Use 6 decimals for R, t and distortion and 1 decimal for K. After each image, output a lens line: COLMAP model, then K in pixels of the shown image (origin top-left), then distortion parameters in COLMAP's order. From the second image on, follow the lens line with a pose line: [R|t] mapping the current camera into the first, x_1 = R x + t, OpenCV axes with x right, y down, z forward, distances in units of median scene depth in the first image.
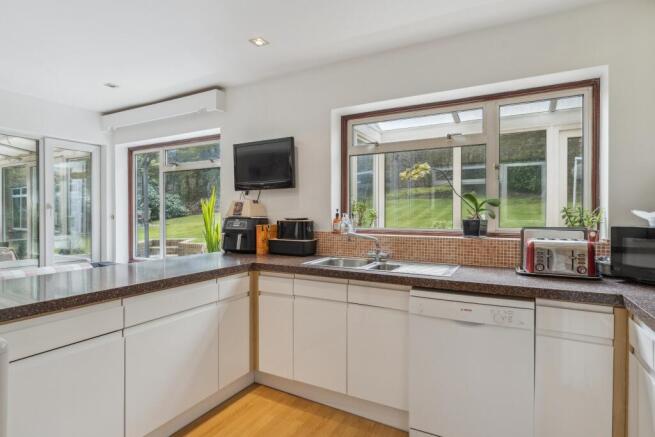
lens RADIAL K [[343.6, 0, 328.6], [0, 343.6, 217.4], [0, 0, 1]] dist [-0.004218, -0.000002]
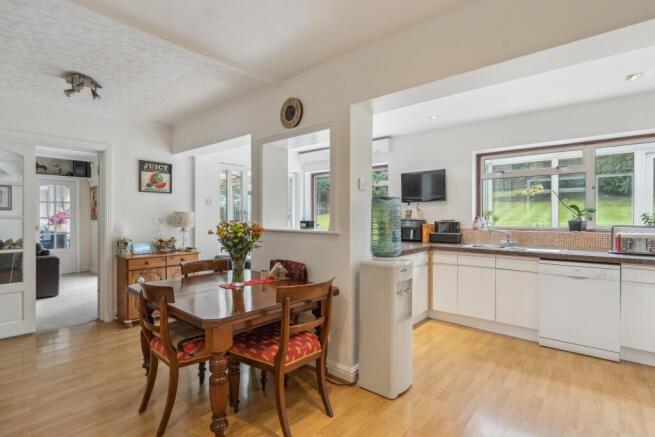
lens RADIAL K [[320.5, 0, 328.7], [0, 320.5, 218.0], [0, 0, 1]] dist [0.003084, 0.000946]
pose [[0.977946, -0.001267, -0.208854, -0.328833], [0.000637, 0.999995, -0.003086, -0.002372], [0.208857, 0.002885, 0.977942, -0.585806]]
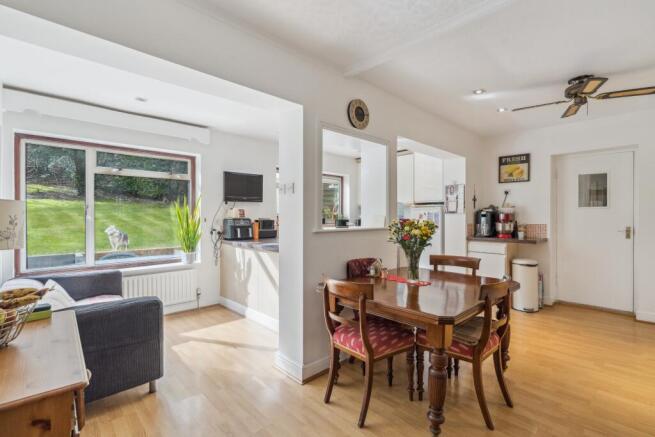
lens RADIAL K [[298.6, 0, 328.9], [0, 298.6, 217.0], [0, 0, 1]] dist [0.000157, -0.000034]
pose [[0.313444, -0.005623, 0.949590, -1.569165], [0.004948, 0.999979, 0.004288, -0.011310], [-0.949594, 0.003355, 0.313465, 0.153199]]
